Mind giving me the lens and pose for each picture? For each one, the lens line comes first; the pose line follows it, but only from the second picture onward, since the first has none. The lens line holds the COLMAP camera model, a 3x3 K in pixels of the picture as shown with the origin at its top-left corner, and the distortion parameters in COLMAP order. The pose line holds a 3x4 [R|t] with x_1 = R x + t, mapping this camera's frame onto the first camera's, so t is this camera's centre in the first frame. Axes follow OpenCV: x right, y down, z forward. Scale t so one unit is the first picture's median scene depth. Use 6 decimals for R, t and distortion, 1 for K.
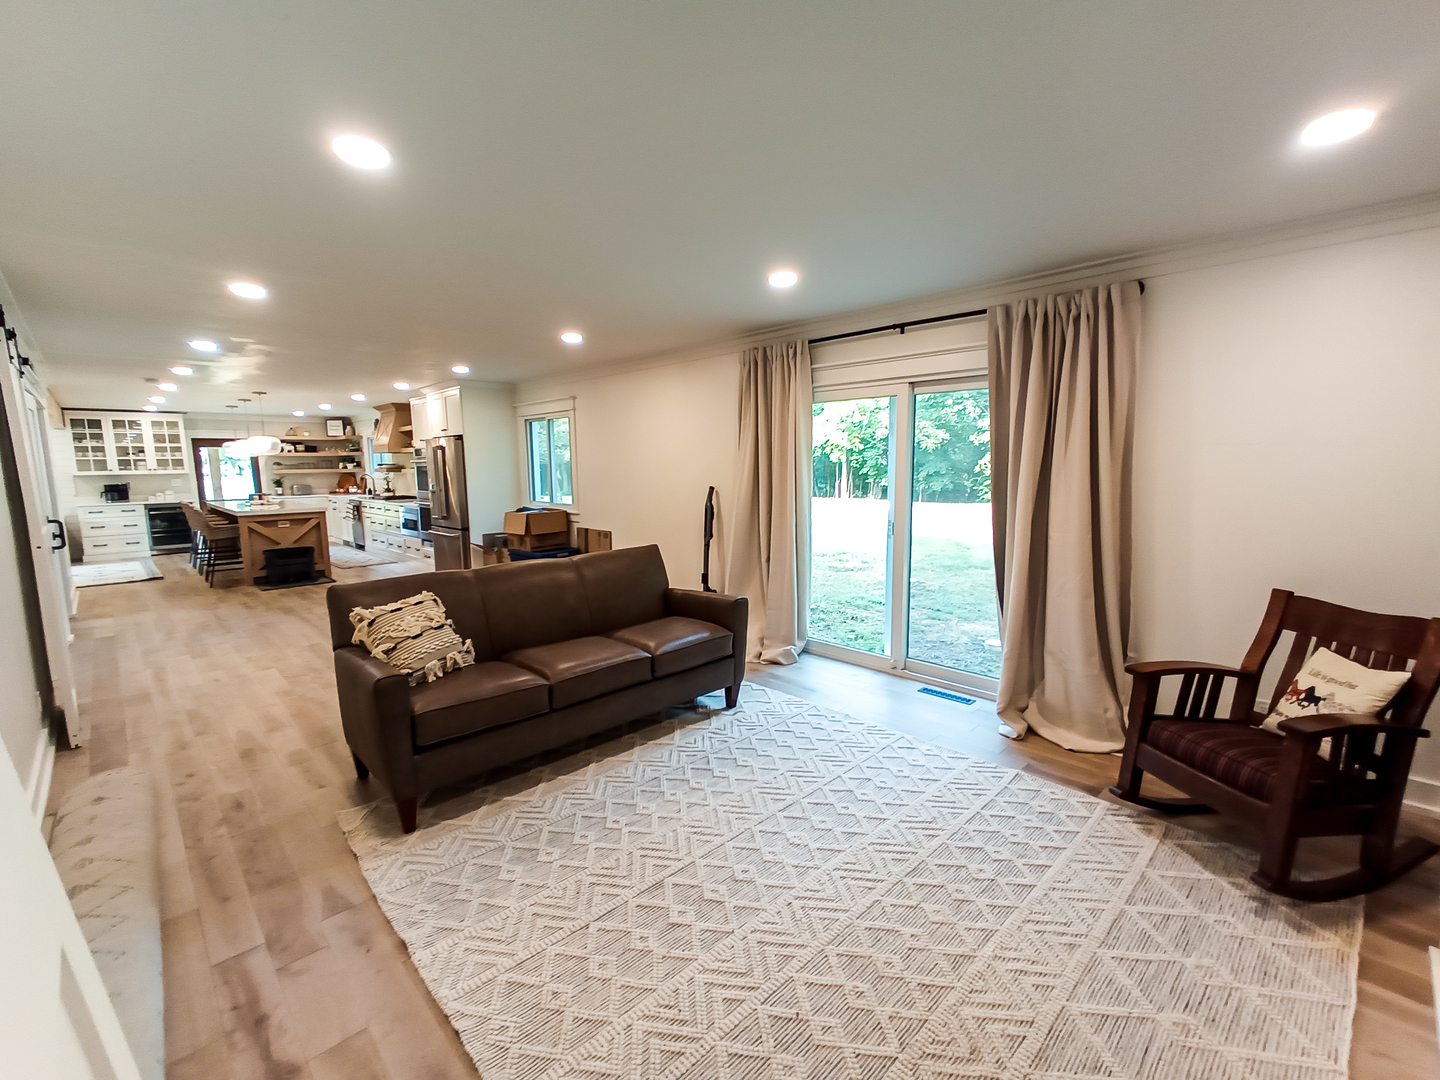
lens RADIAL K [[627.4, 0, 728.8], [0, 627.4, 546.0], [0, 0, 1]] dist [-0.003363, -0.001023]
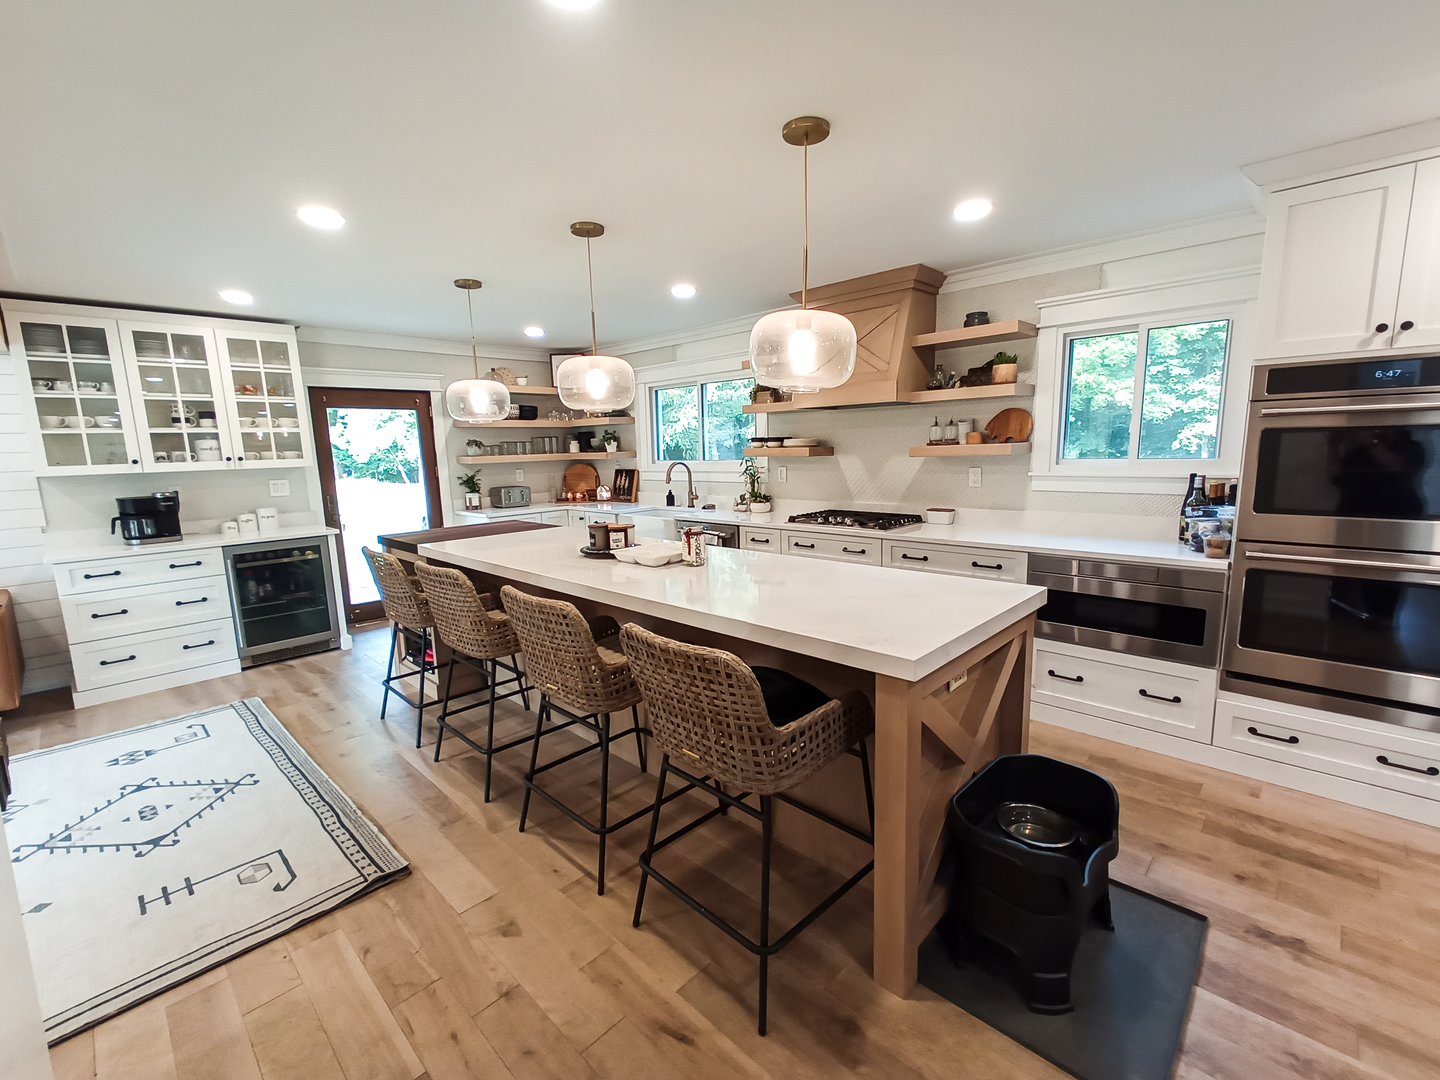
lens RADIAL K [[627.4, 0, 727.8], [0, 627.4, 544.0], [0, 0, 1]] dist [-0.003363, -0.001023]
pose [[0.999259, -0.022672, 0.031106, -0.626024], [0.022029, 0.999539, 0.020871, -0.069493], [-0.031565, -0.020171, 0.999298, 0.591120]]
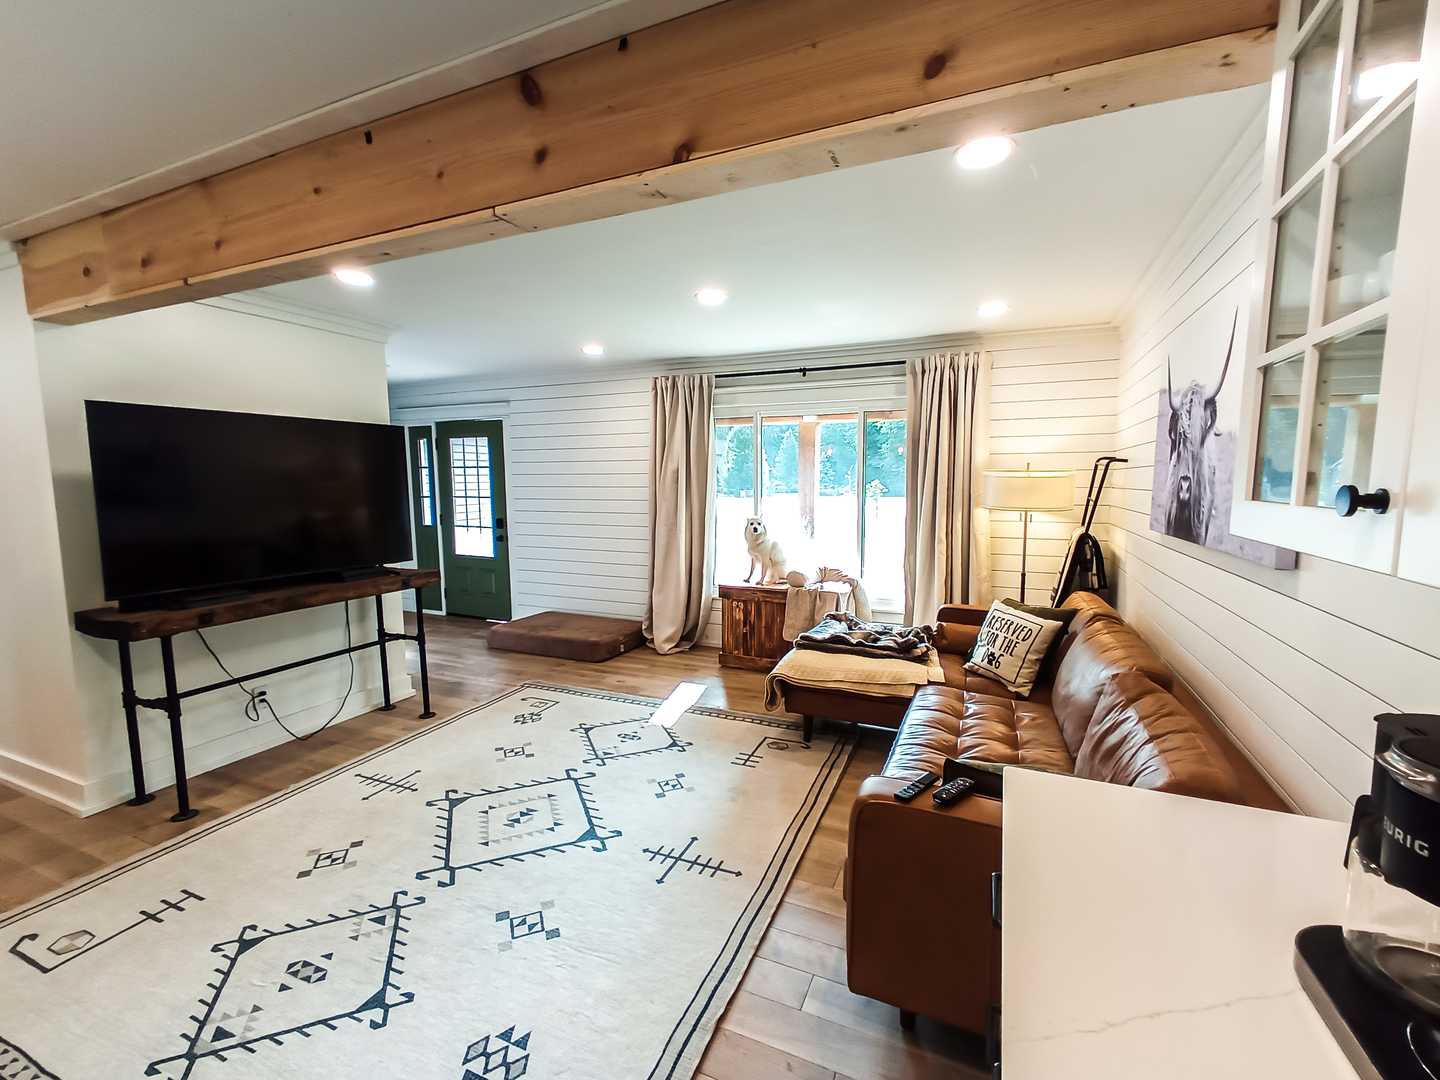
lens RADIAL K [[627.4, 0, 723.7], [0, 627.4, 549.0], [0, 0, 1]] dist [-0.003363, -0.001023]
pose [[-0.927608, 0.055938, -0.369343, -0.901648], [-0.039080, 0.968767, 0.244873, -0.127801], [0.371505, 0.241580, -0.896450, 1.018356]]
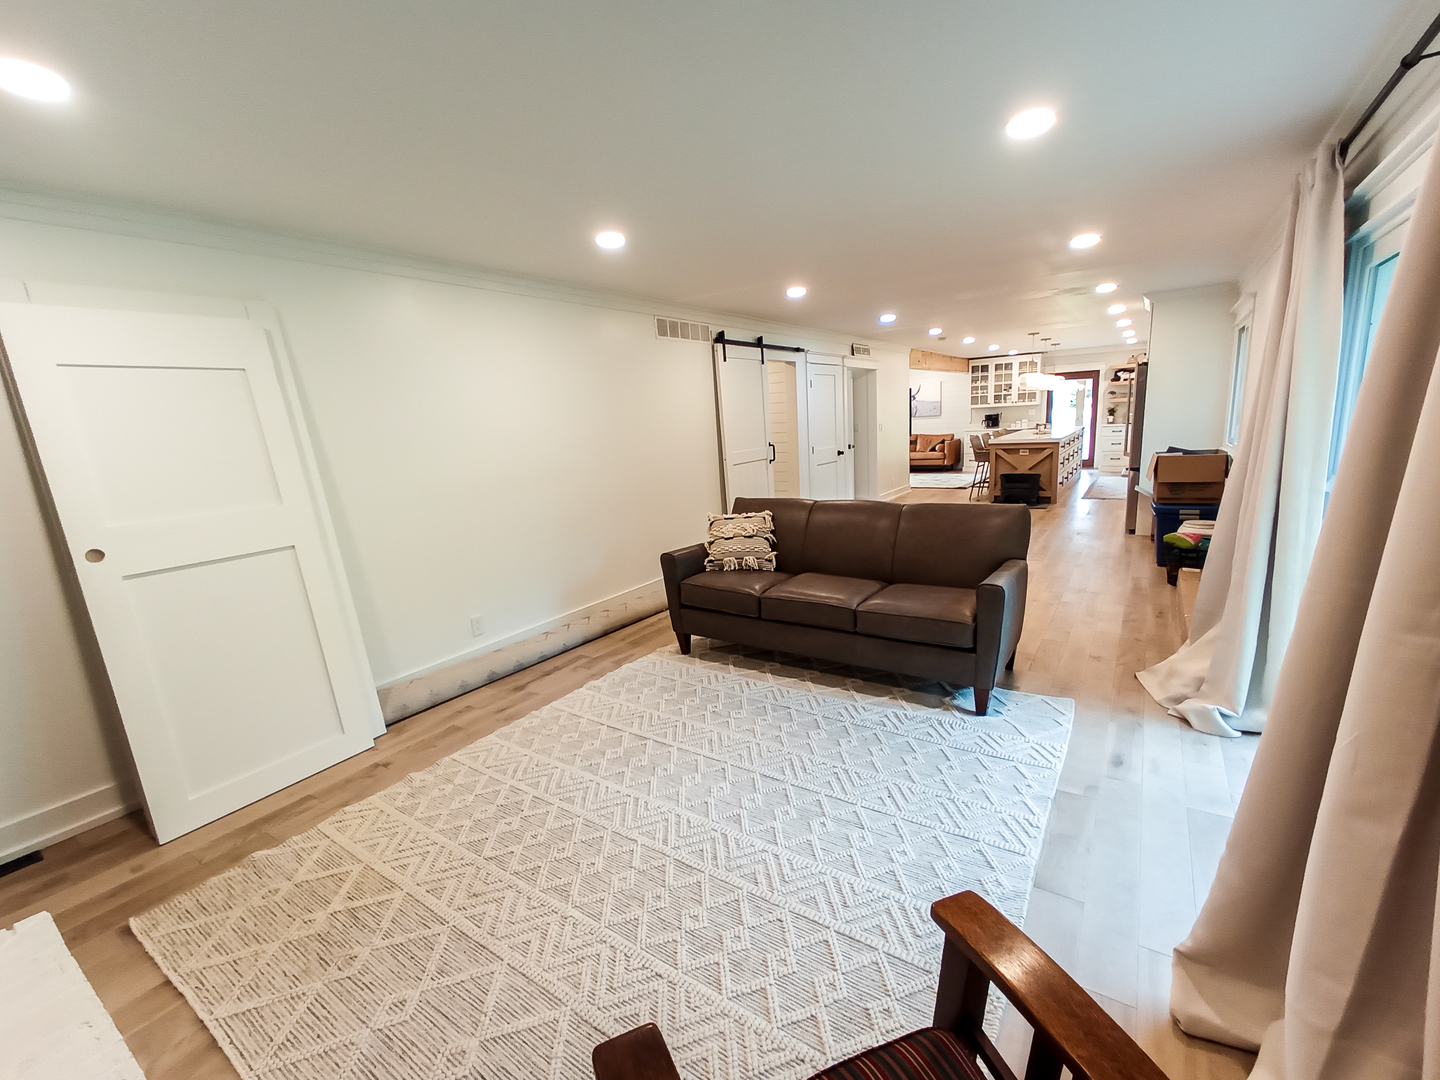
lens RADIAL K [[627.4, 0, 726.3], [0, 627.4, 555.0], [0, 0, 1]] dist [-0.003363, -0.001023]
pose [[0.201062, 0.210145, -0.956772, 0.238909], [-0.076562, 0.977102, 0.198521, -0.028426], [0.976582, 0.033337, 0.212547, 0.180459]]
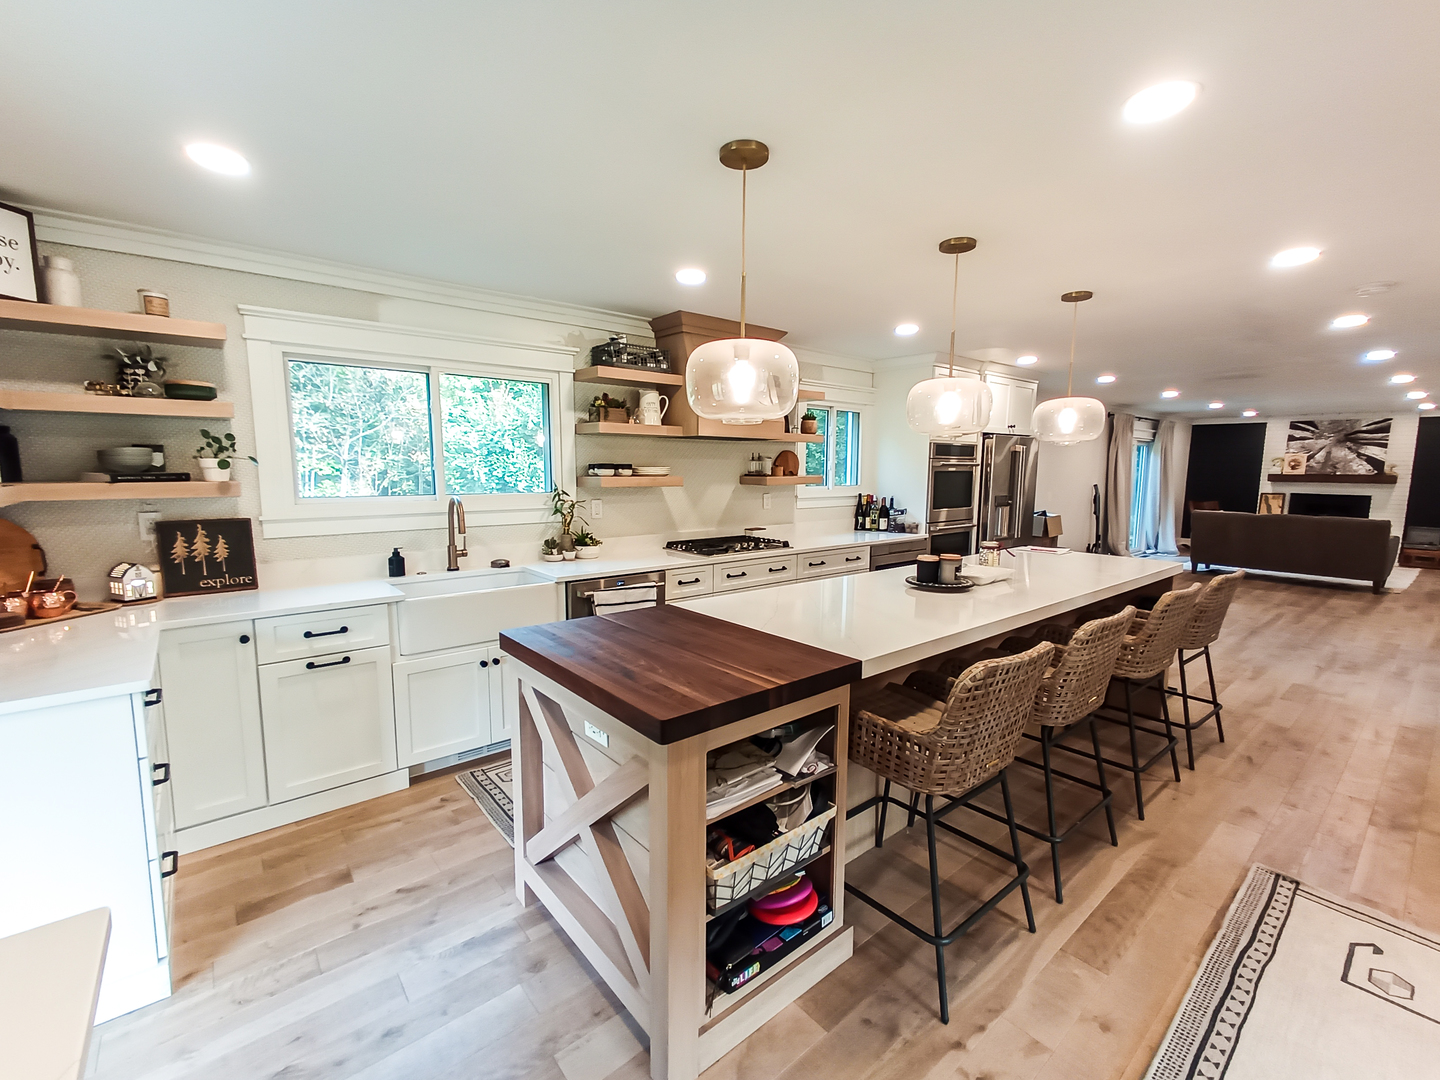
lens RADIAL K [[627.4, 0, 728.8], [0, 627.4, 537.5], [0, 0, 1]] dist [-0.003363, -0.001023]
pose [[0.078202, -0.100131, 0.991896, -0.953269], [0.129095, 0.987583, 0.089518, -0.118449], [-0.988544, 0.121048, 0.090157, 0.954270]]
